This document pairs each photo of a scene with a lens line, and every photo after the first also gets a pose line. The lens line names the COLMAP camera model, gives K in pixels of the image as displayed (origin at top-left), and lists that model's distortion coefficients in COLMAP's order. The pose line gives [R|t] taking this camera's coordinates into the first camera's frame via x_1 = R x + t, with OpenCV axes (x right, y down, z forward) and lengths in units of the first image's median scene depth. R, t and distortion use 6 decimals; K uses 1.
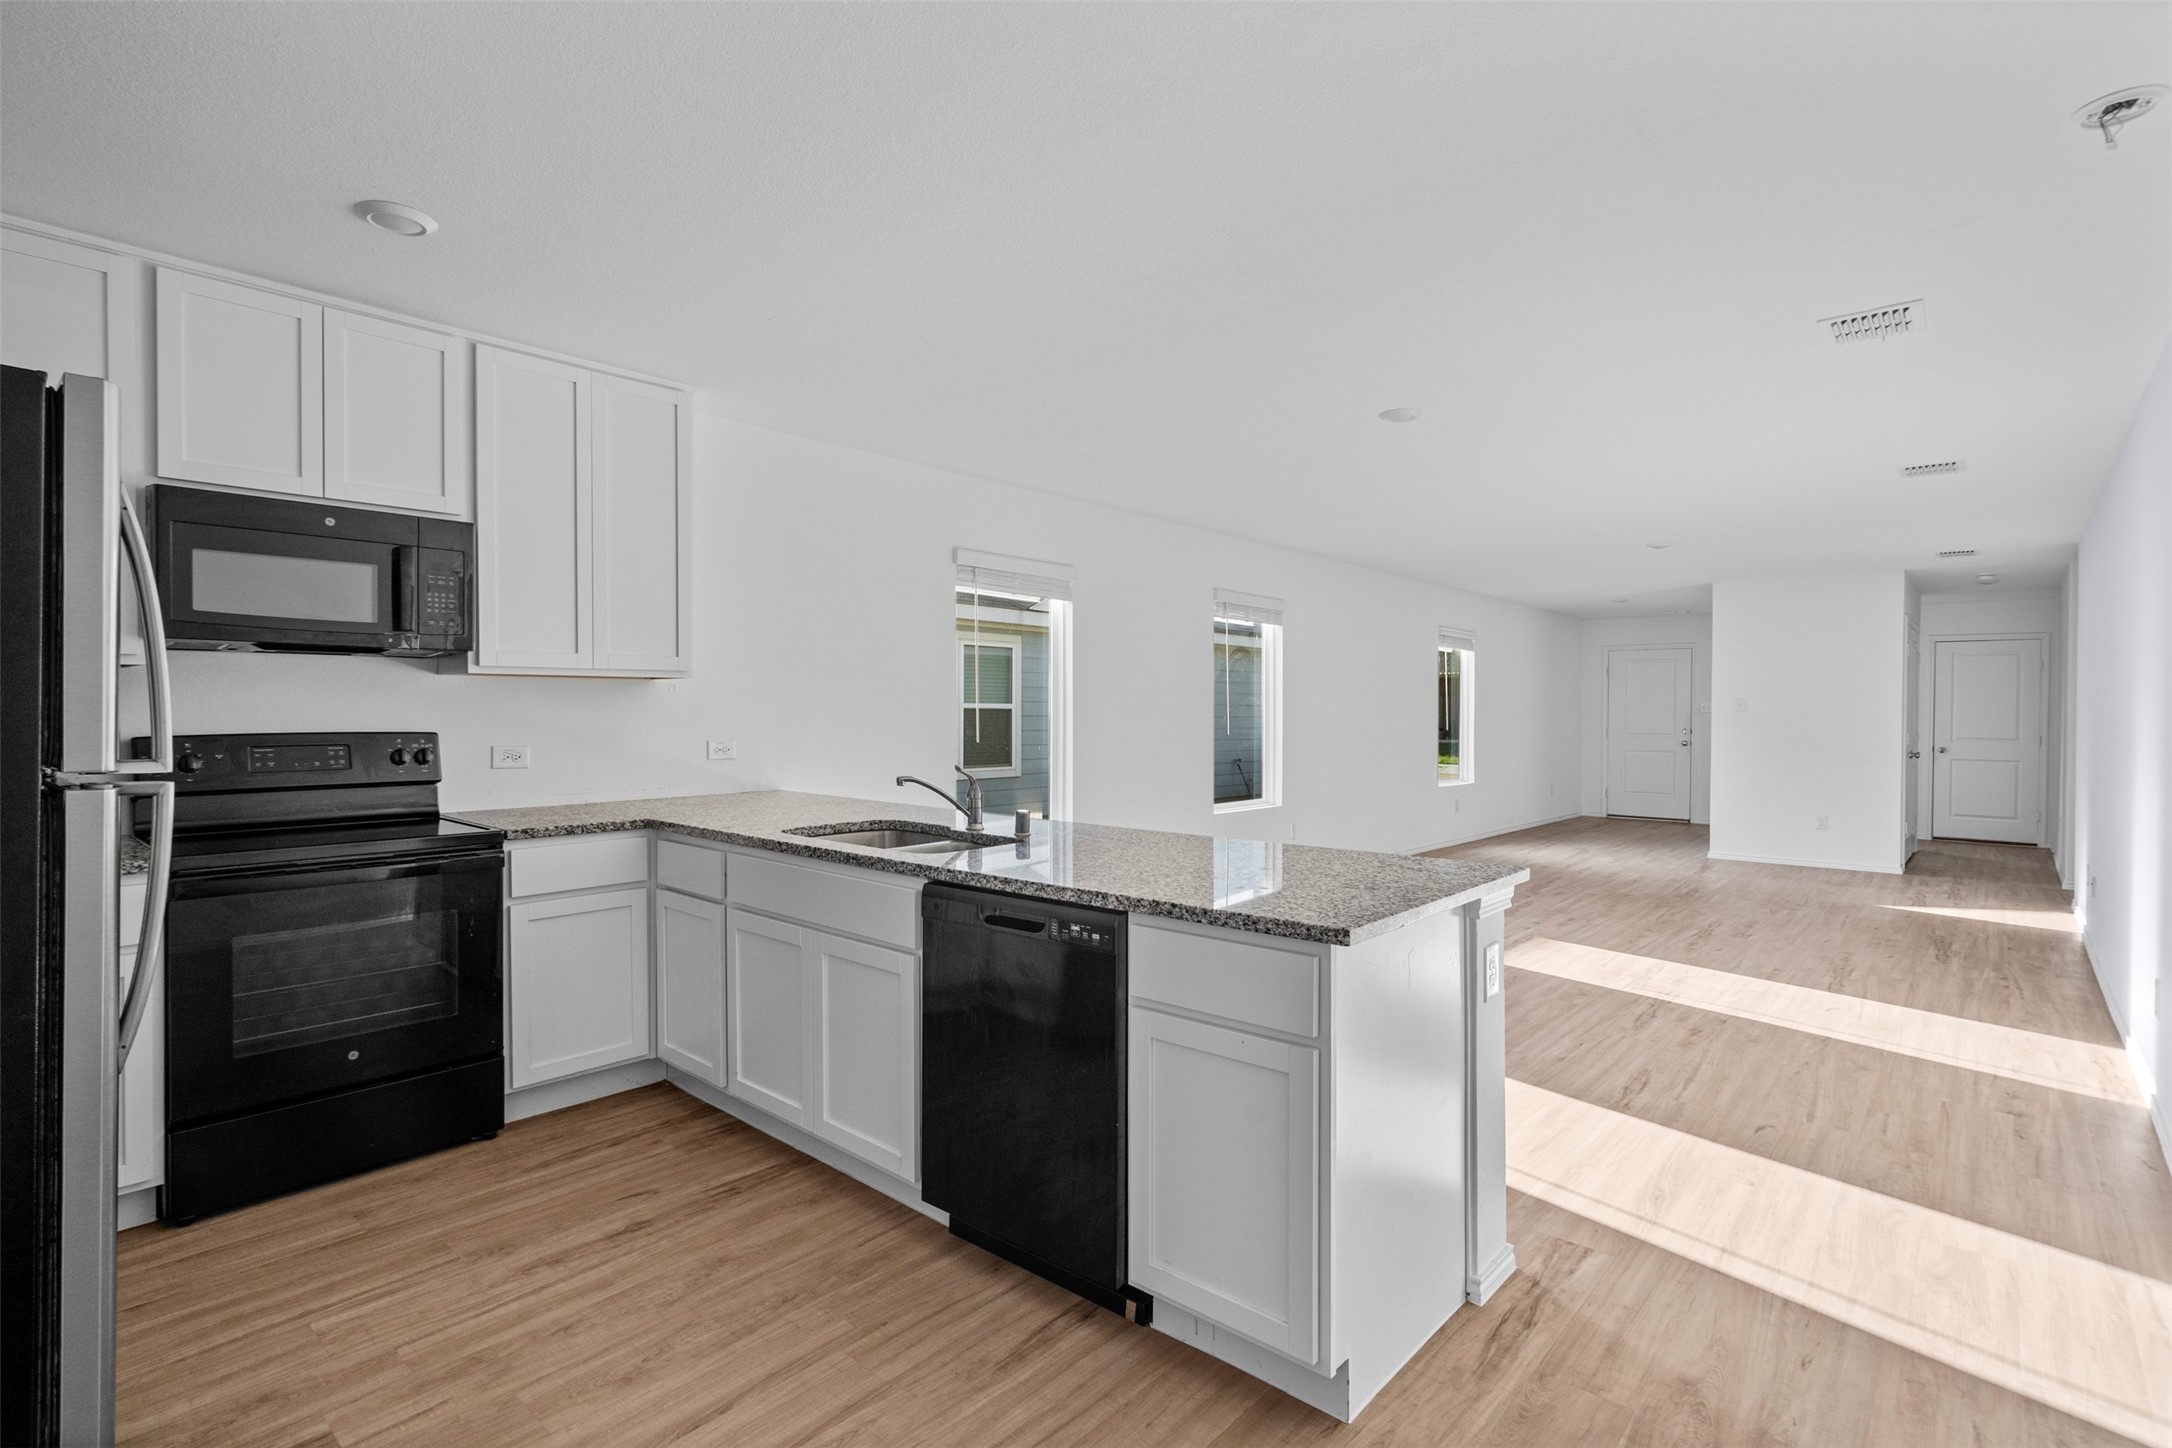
lens RADIAL K [[1005.1, 0, 1084.5], [0, 1005.1, 724.6], [0, 0, 1]] dist [0.004666, 0.000986]
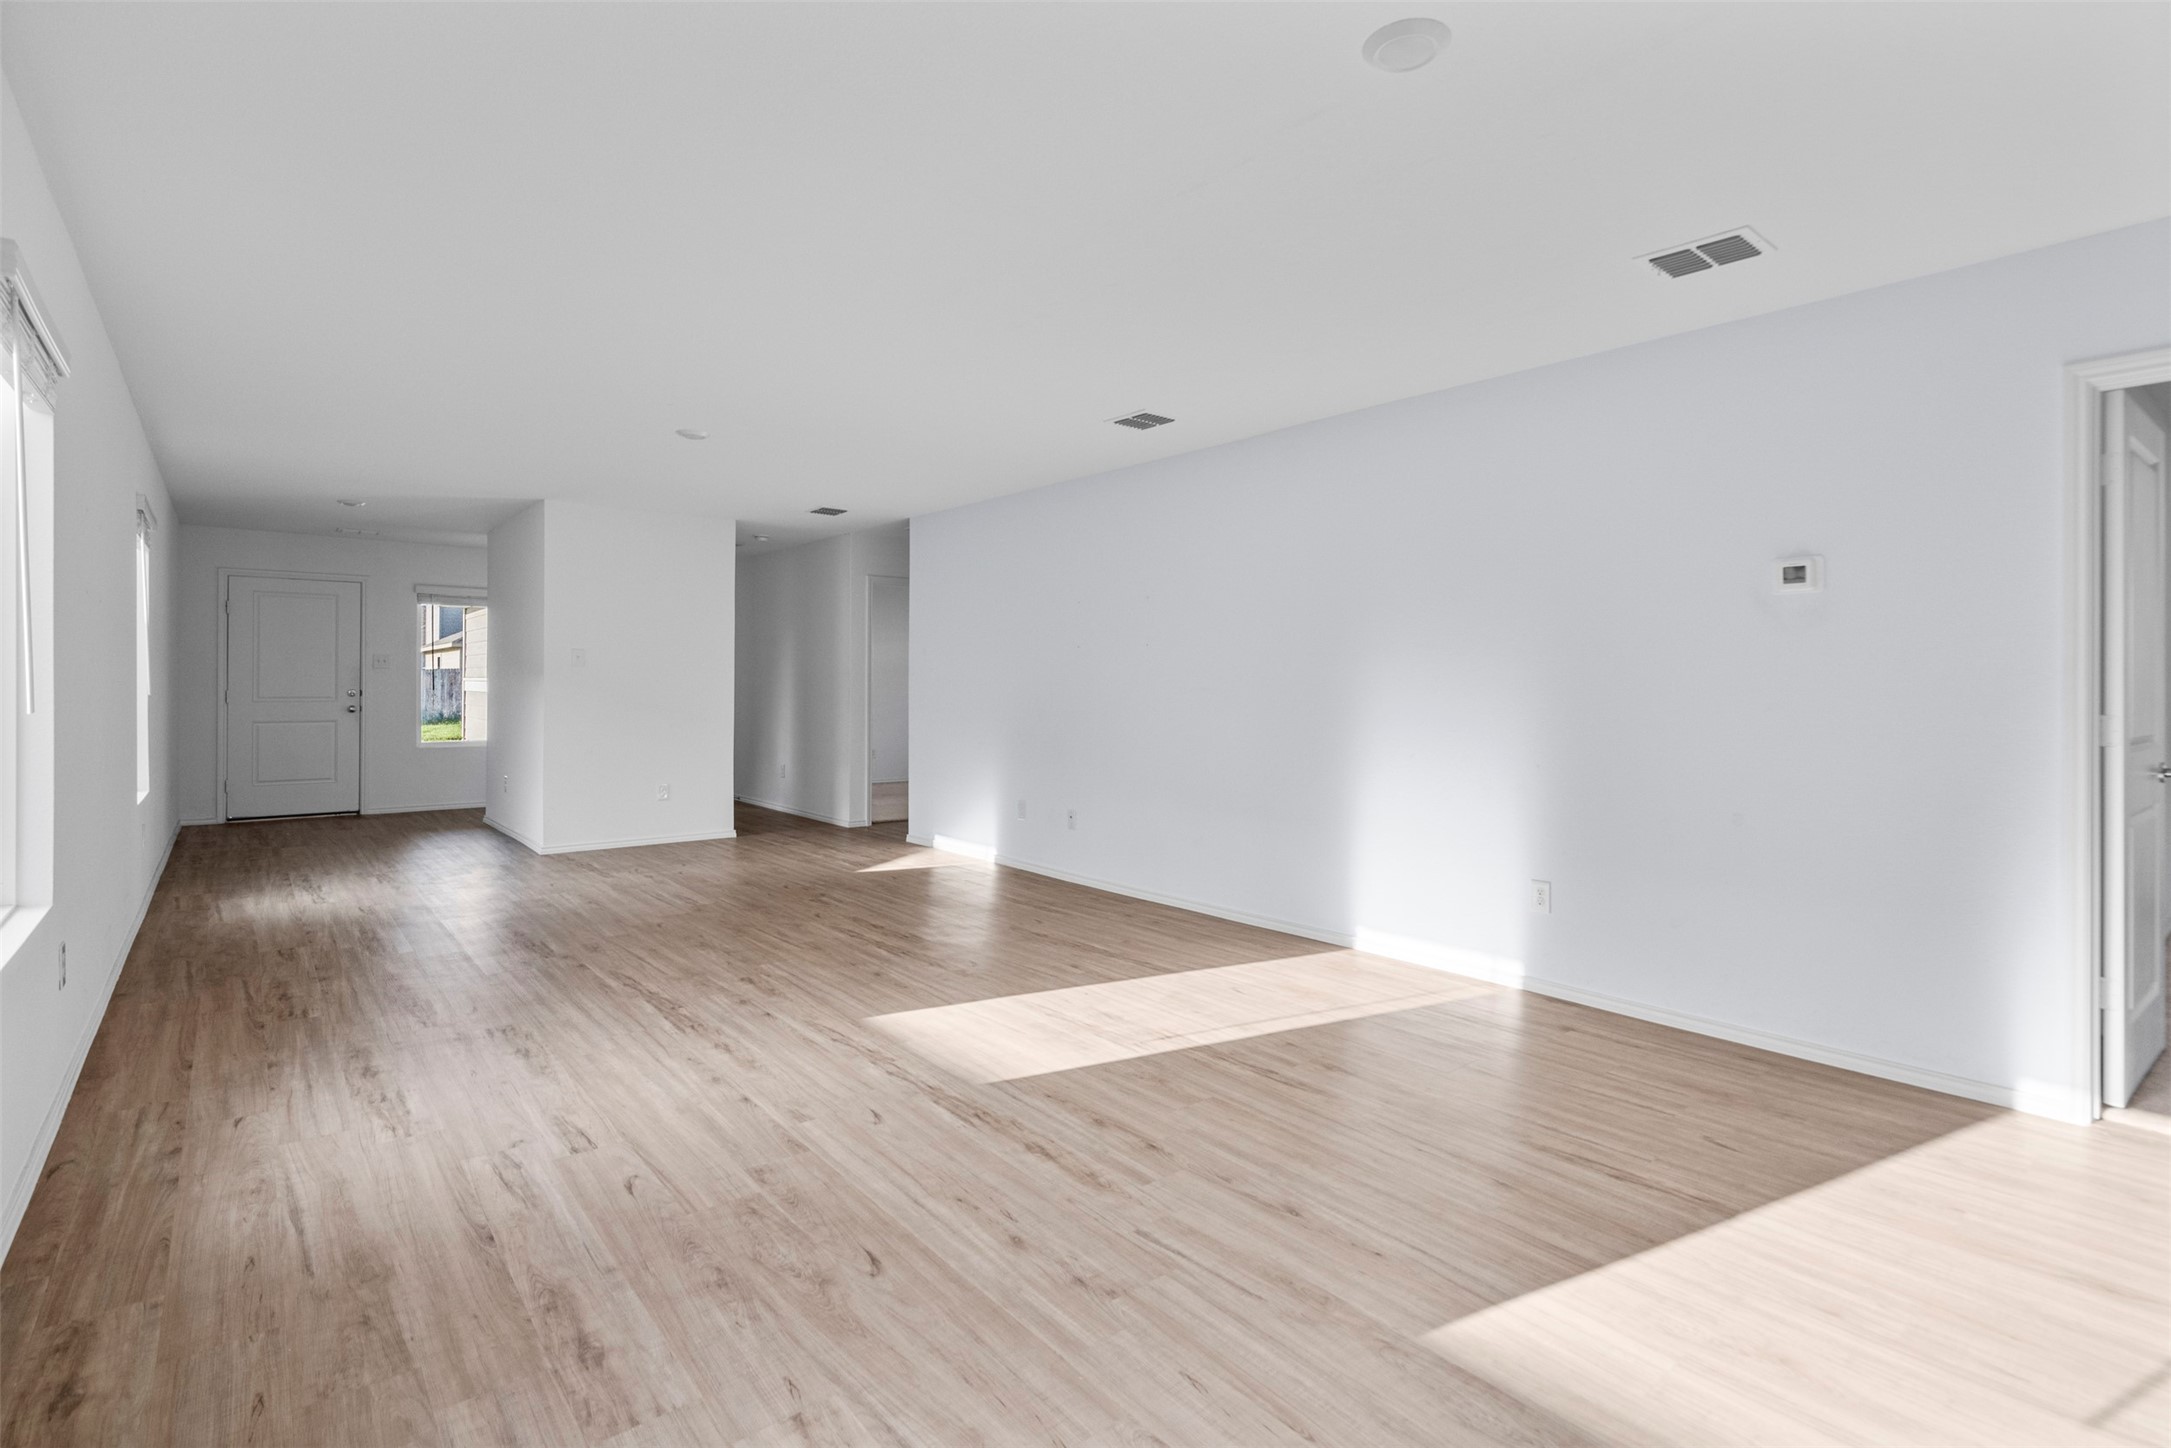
lens RADIAL K [[1004.6, 0, 1082.3], [0, 1004.6, 706.6], [0, 0, 1]] dist [0.004666, 0.000986]
pose [[0.126797, -0.013485, 0.991837, -0.179973], [-0.001768, 0.999903, 0.013821, 0.018666], [-0.991927, -0.003506, 0.126761, 1.127584]]
